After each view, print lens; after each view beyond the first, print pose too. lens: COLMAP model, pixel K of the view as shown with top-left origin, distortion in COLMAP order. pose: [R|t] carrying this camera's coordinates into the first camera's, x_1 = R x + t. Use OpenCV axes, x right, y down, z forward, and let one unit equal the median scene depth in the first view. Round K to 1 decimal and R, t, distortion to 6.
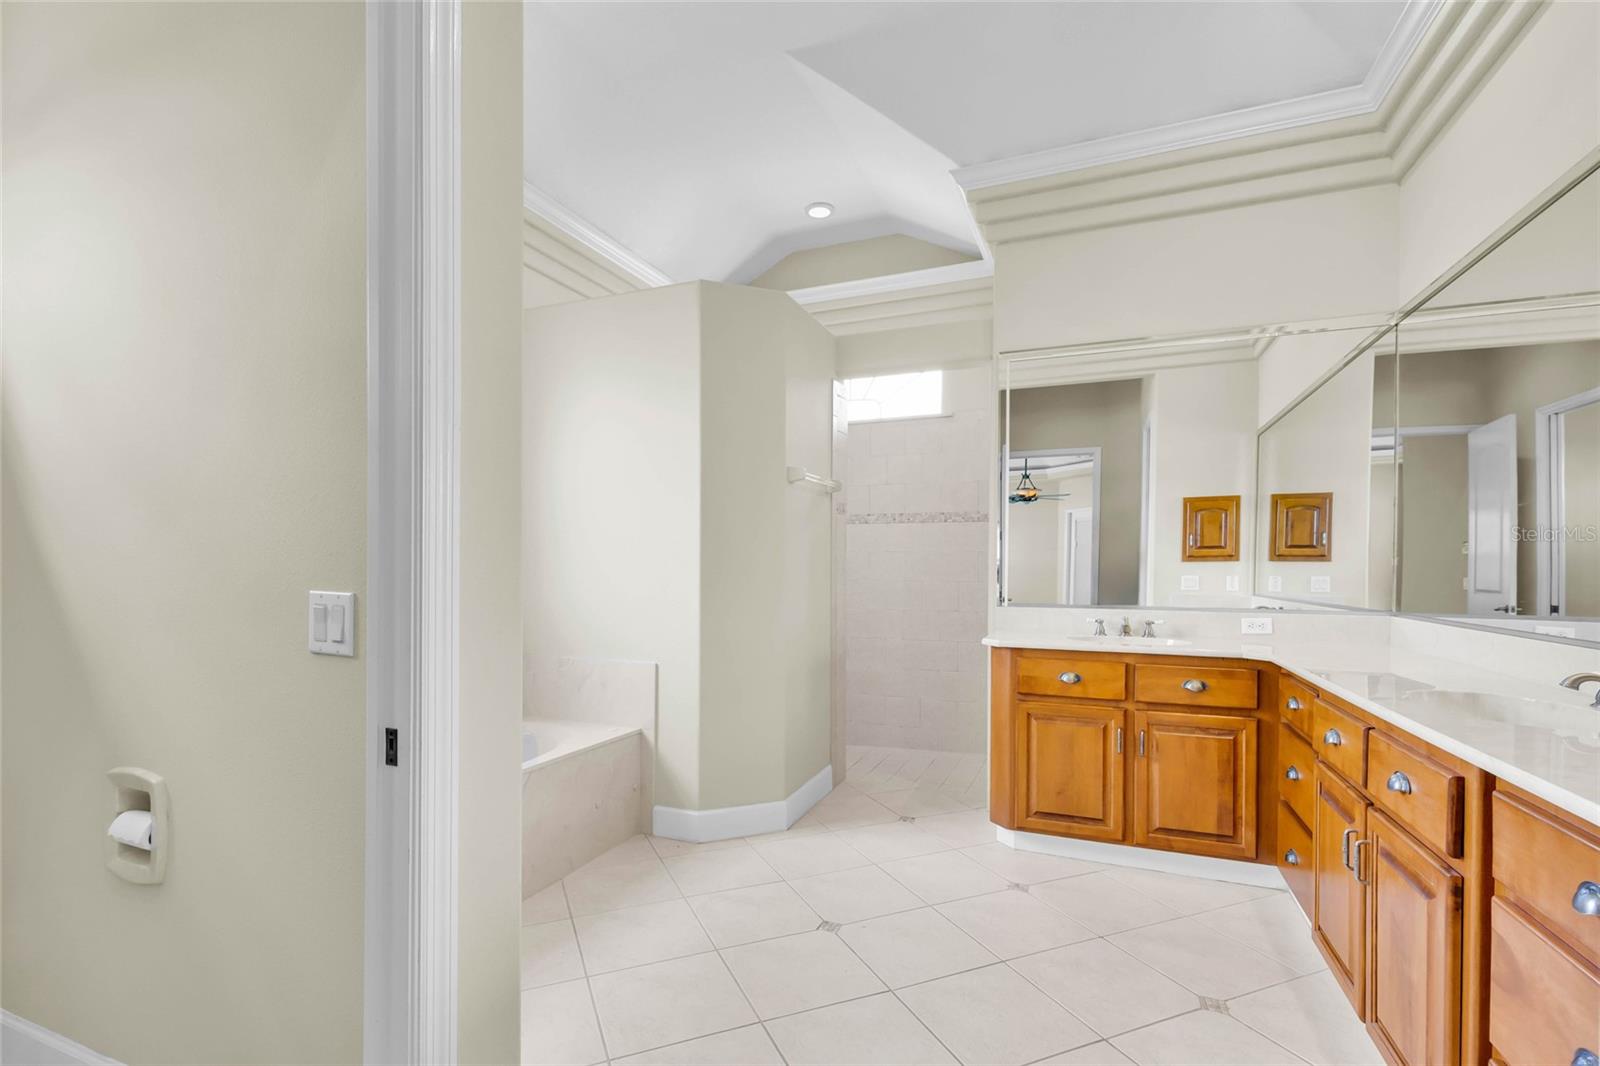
lens RADIAL K [[723.7, 0, 792.1], [0, 723.7, 587.3], [0, 0, 1]] dist [-0.116320, -0.000077]
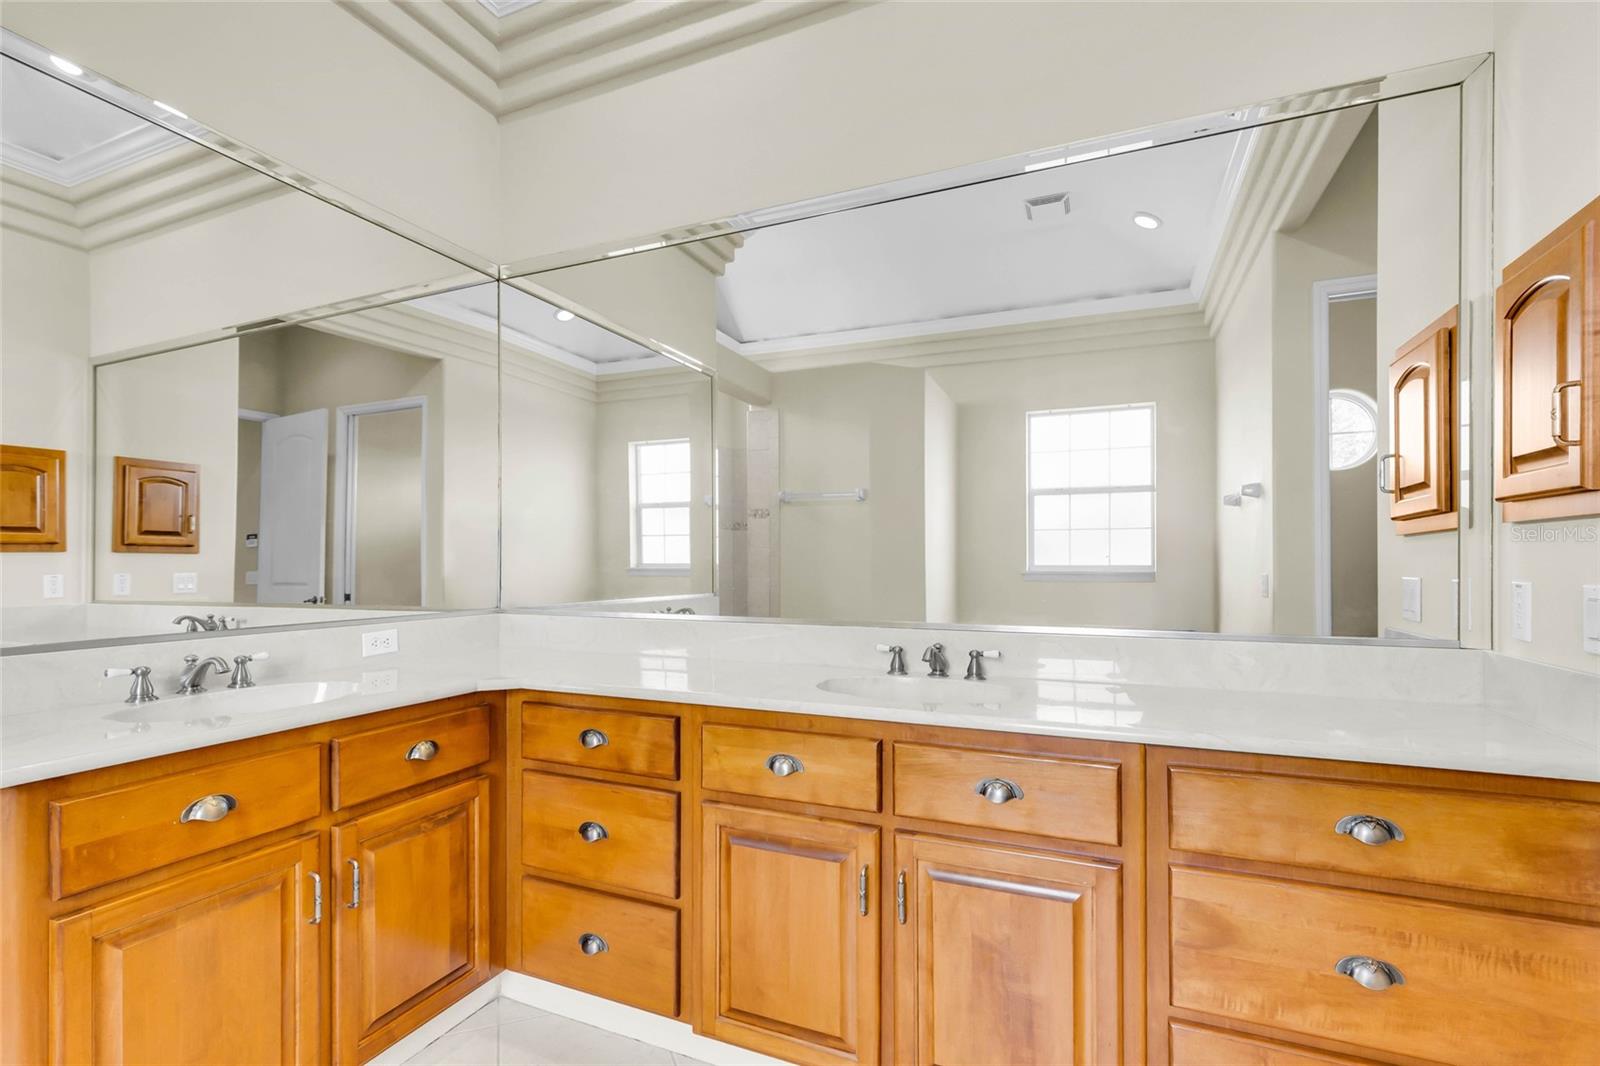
lens RADIAL K [[730.8, 0, 795.6], [0, 730.8, 557.3], [0, 0, 1]] dist [-0.003183, -0.000108]
pose [[0.030028, 0.003544, 0.999543, -0.044606], [0.033091, 0.999442, -0.004538, -0.012820], [-0.999001, 0.033213, 0.029894, 0.555611]]
